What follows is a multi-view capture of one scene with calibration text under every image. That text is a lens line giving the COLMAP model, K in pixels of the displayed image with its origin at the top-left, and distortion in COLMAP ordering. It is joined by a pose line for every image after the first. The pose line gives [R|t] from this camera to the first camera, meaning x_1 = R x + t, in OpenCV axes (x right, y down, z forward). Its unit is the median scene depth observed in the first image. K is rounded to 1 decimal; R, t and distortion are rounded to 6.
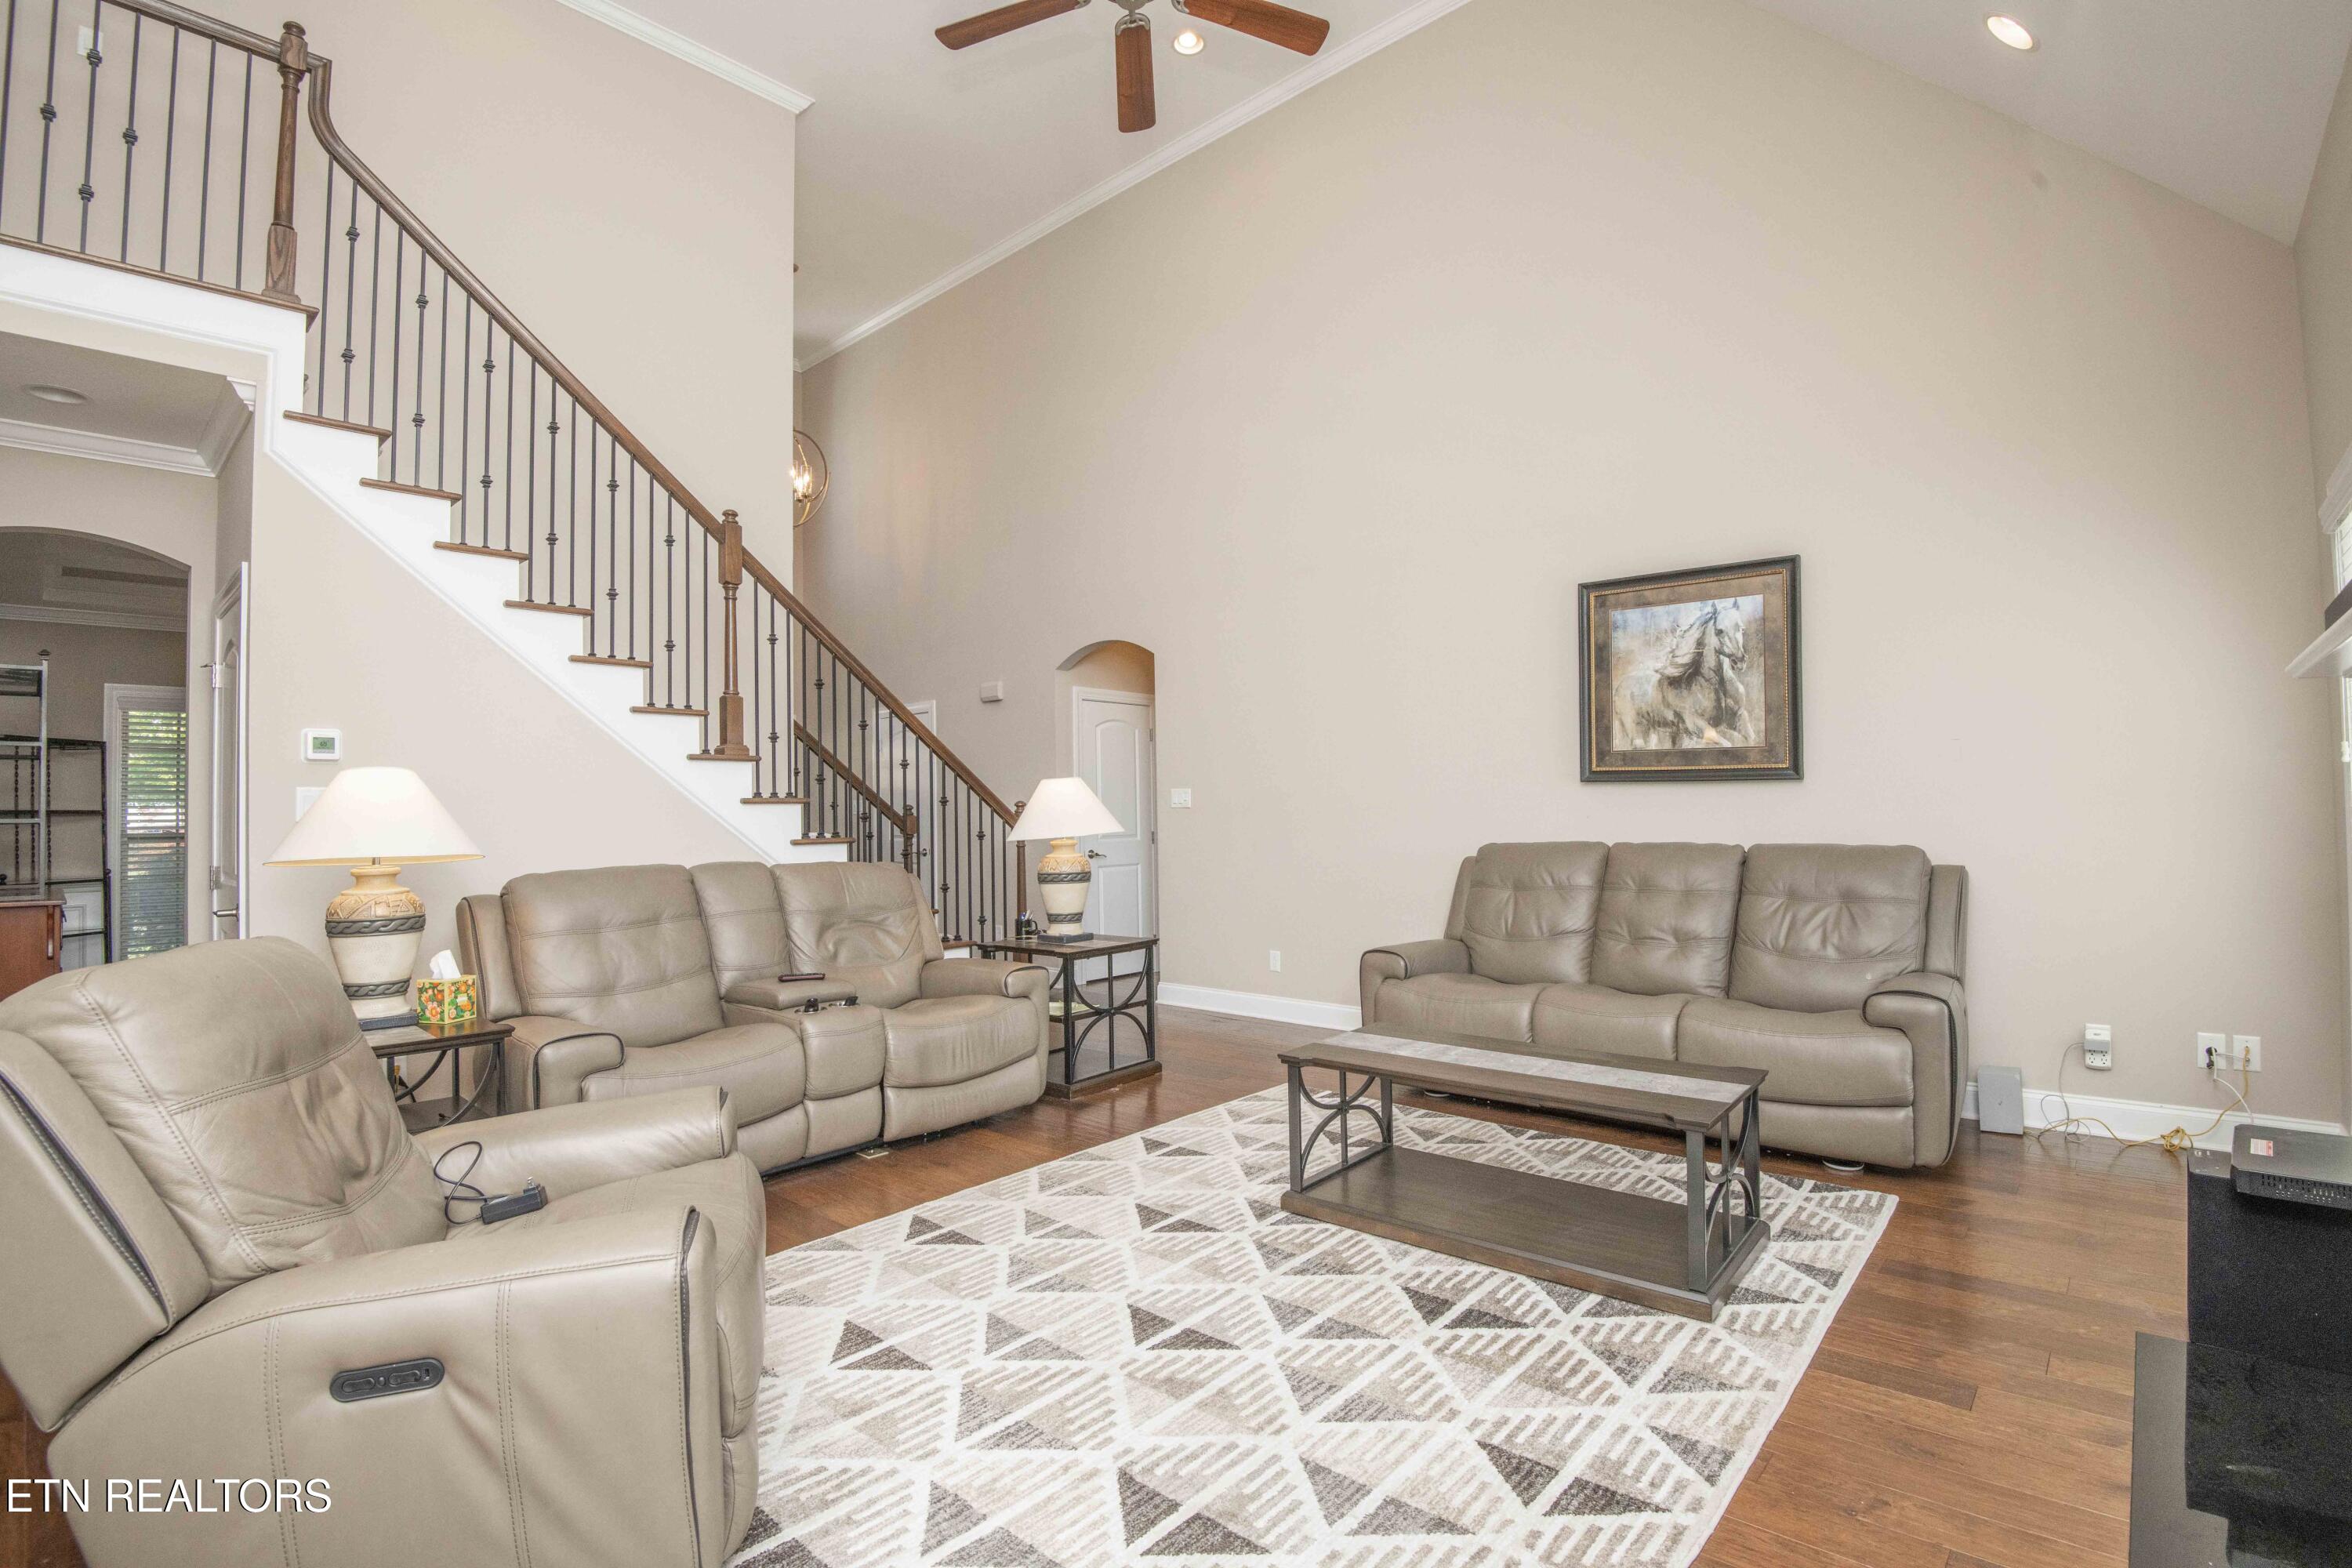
lens RADIAL K [[1133.6, 0, 1181.3], [0, 1133.6, 775.5], [0, 0, 1]] dist [-0.005408, -0.019771]
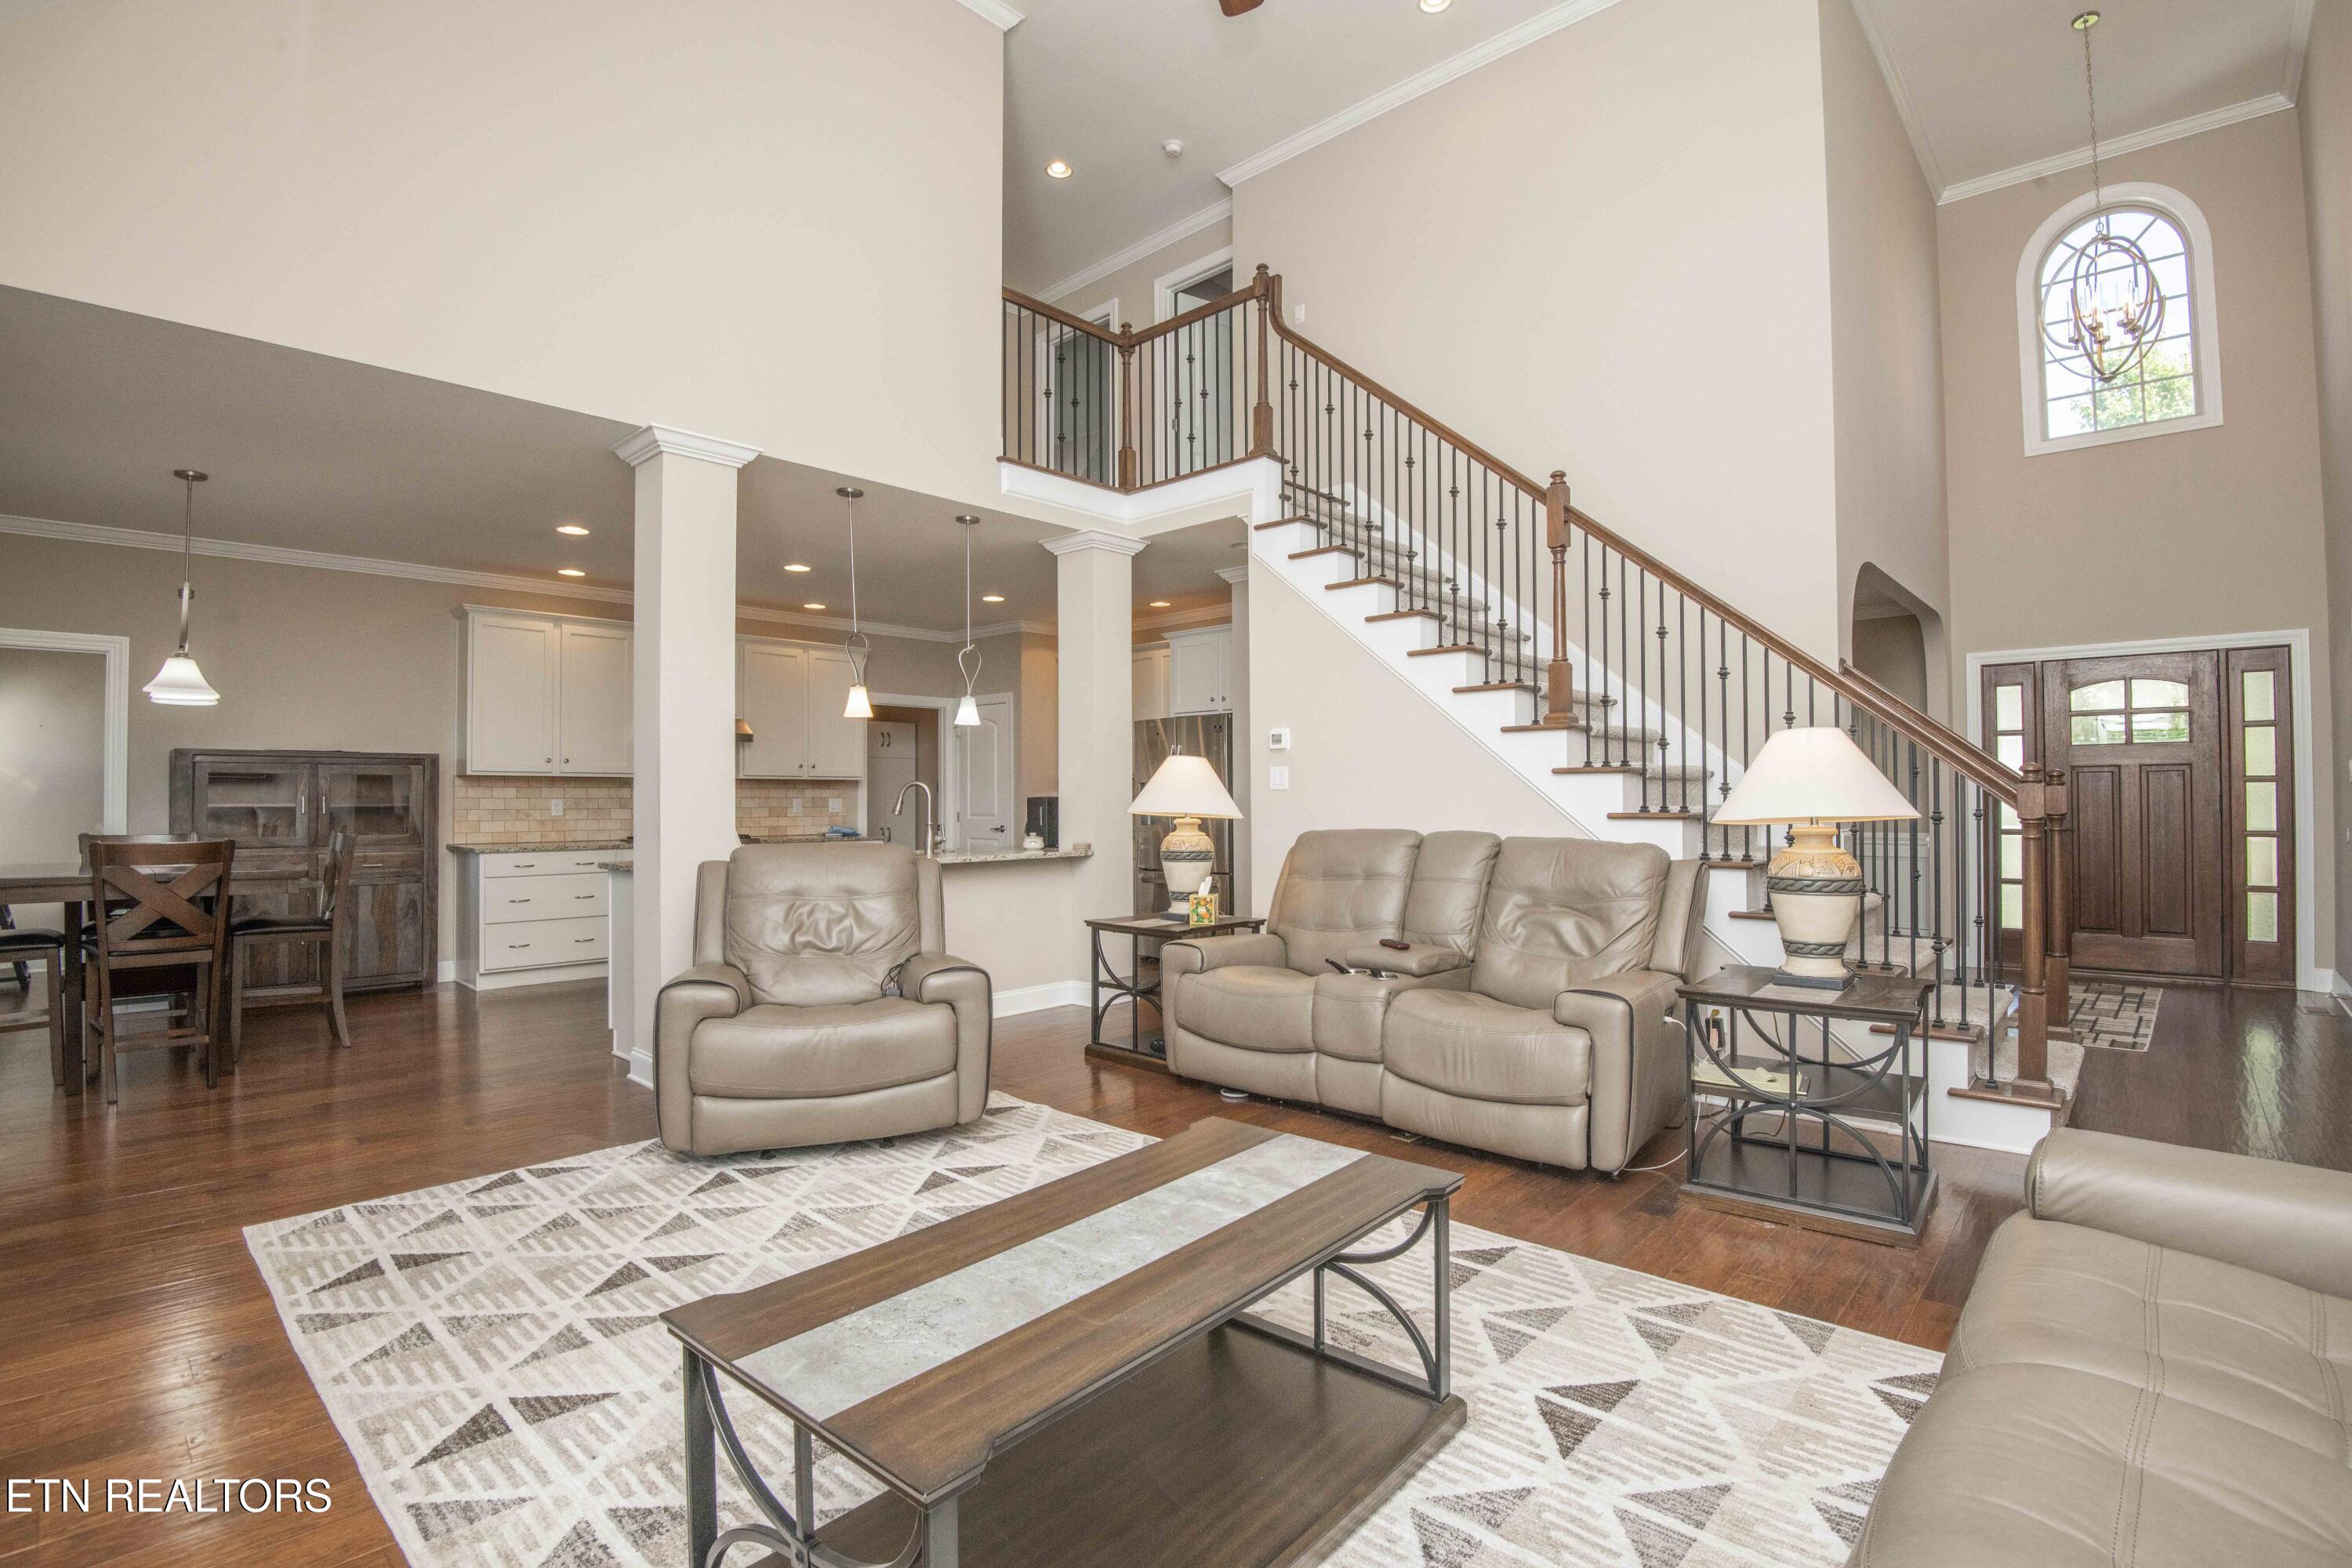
lens RADIAL K [[1133.6, 0, 1181.3], [0, 1133.6, 775.5], [0, 0, 1]] dist [-0.005408, -0.019771]
pose [[-0.045355, -0.000374, -0.998971, 0.704109], [0.038623, 0.999252, -0.002127, 0.019170], [0.998224, -0.038680, -0.045307, 0.863589]]
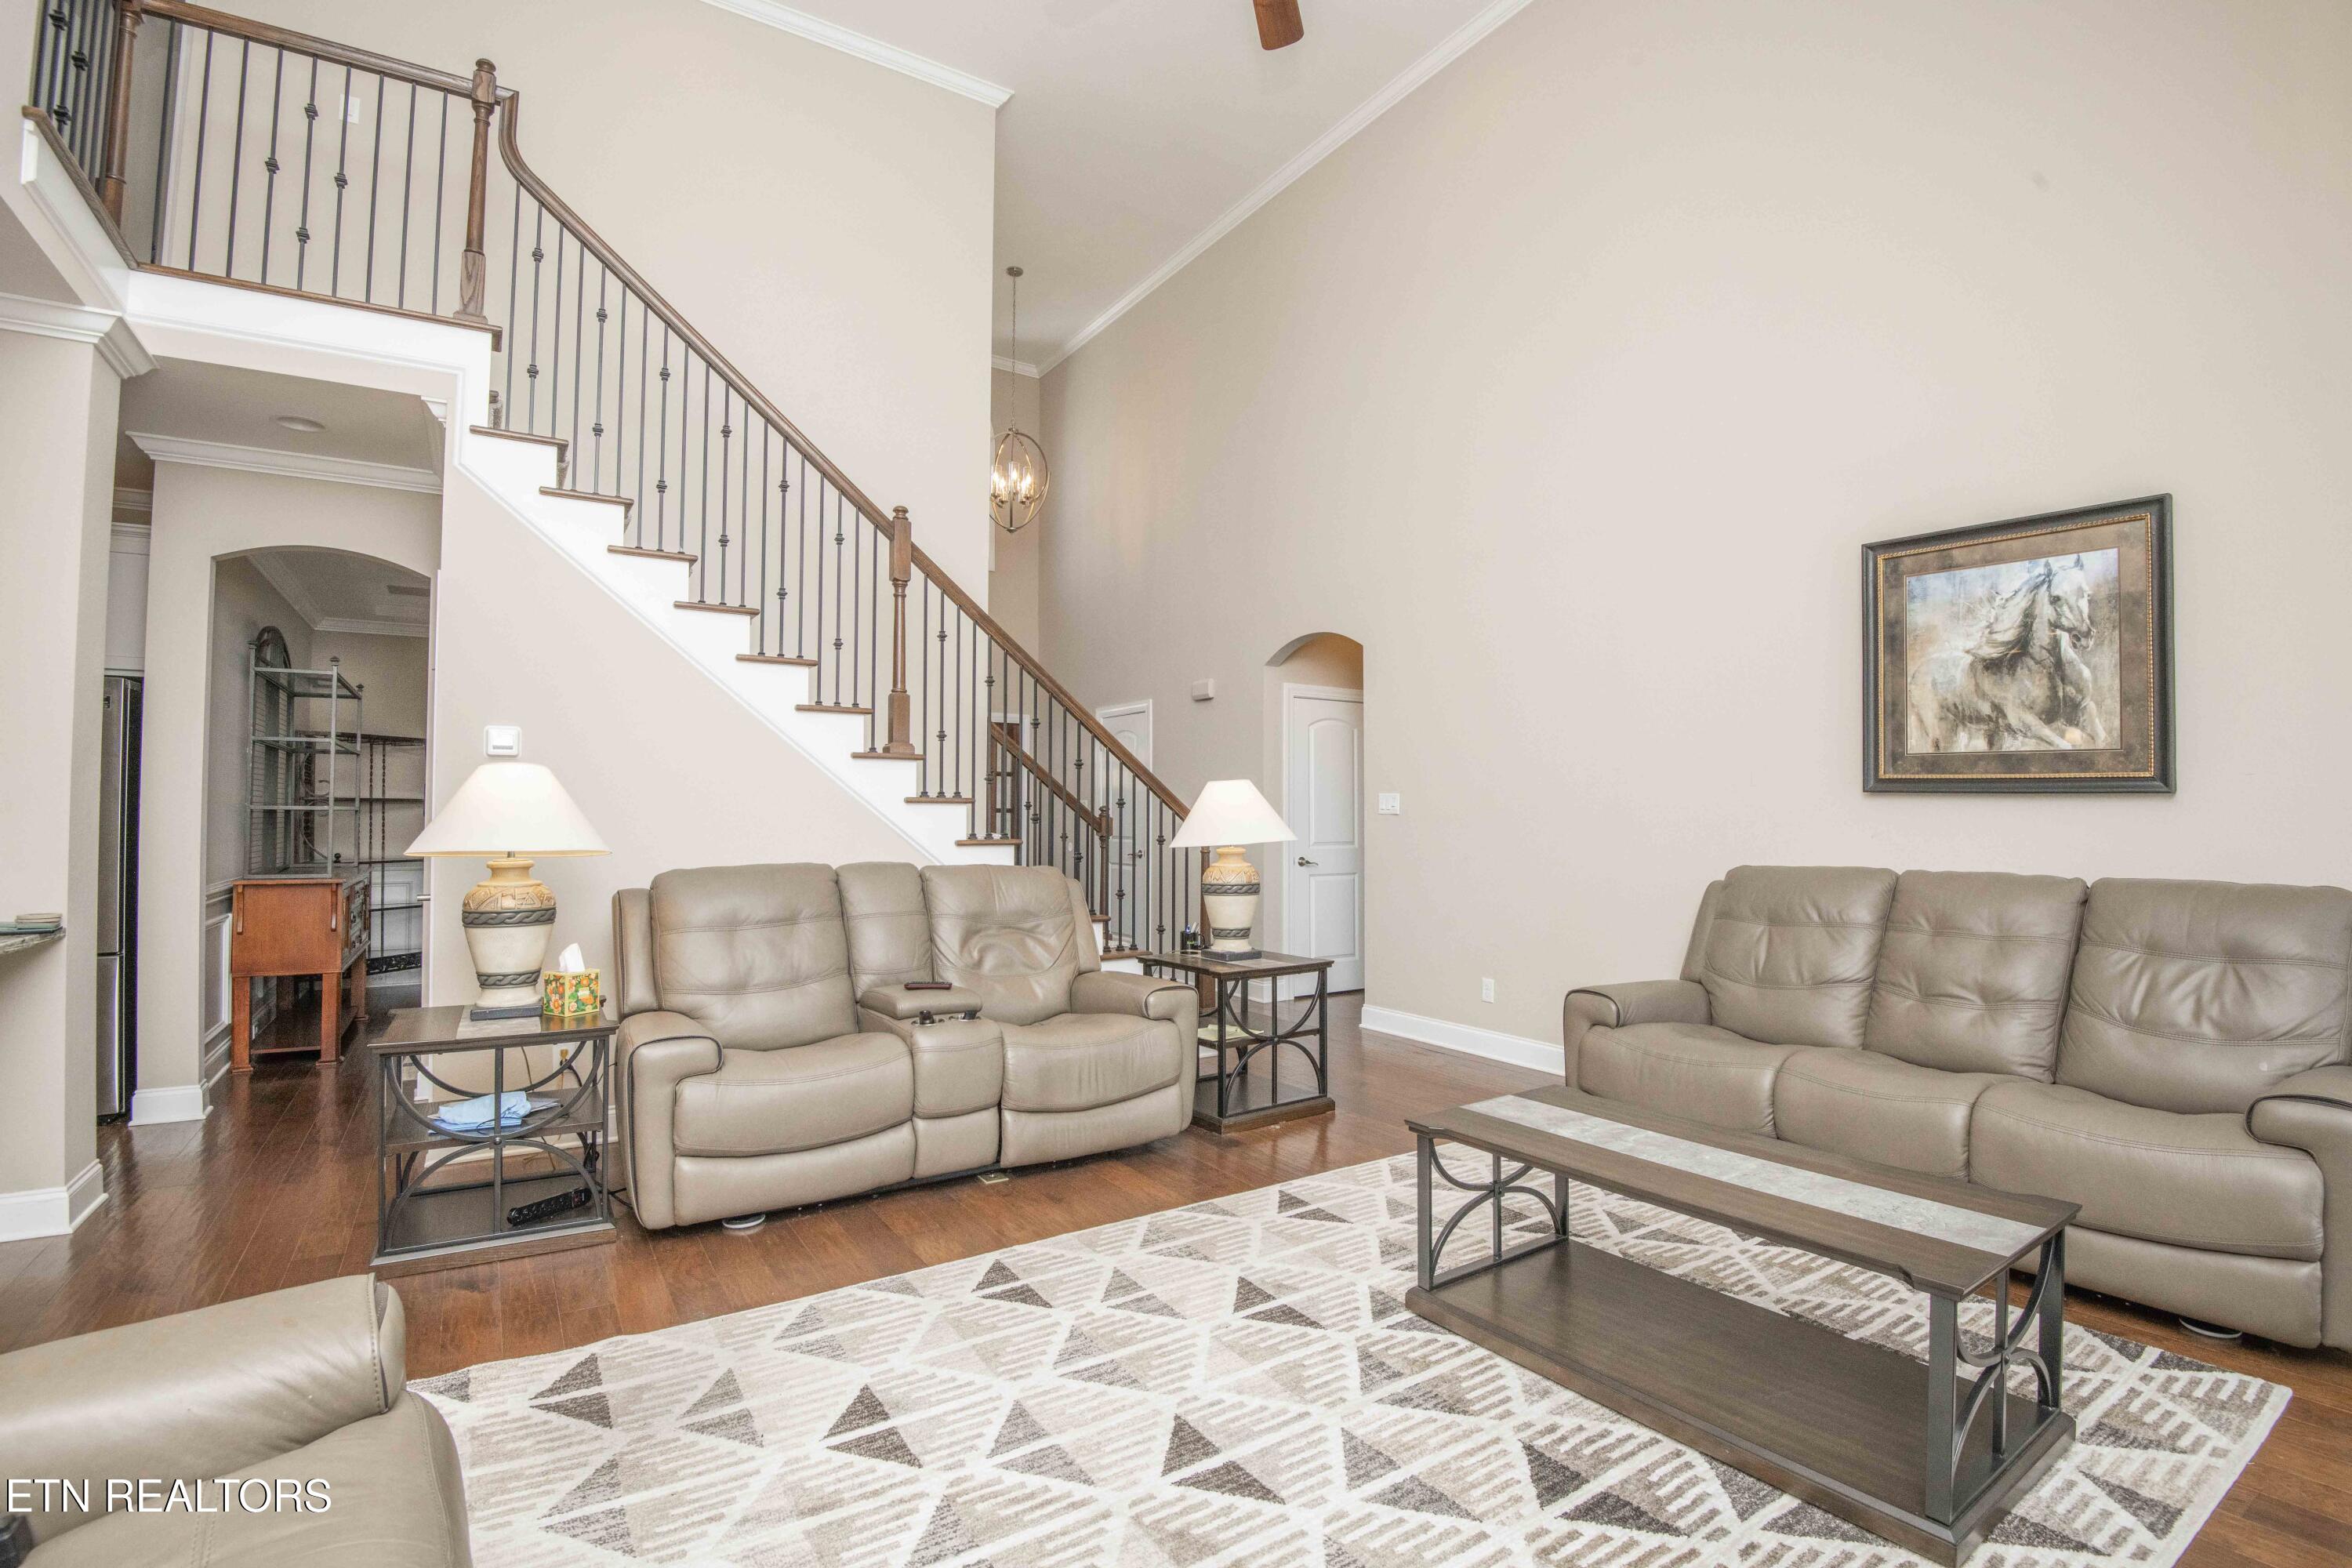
lens RADIAL K [[1125.2, 0, 1171.1], [0, 1125.2, 776.4], [0, 0, 1]] dist [-0.001258, -0.030453]
pose [[0.965760, 0.010131, -0.259240, 0.105792], [-0.010311, 0.999947, 0.000666, -0.001256], [0.259233, 0.002030, 0.965813, 0.135158]]
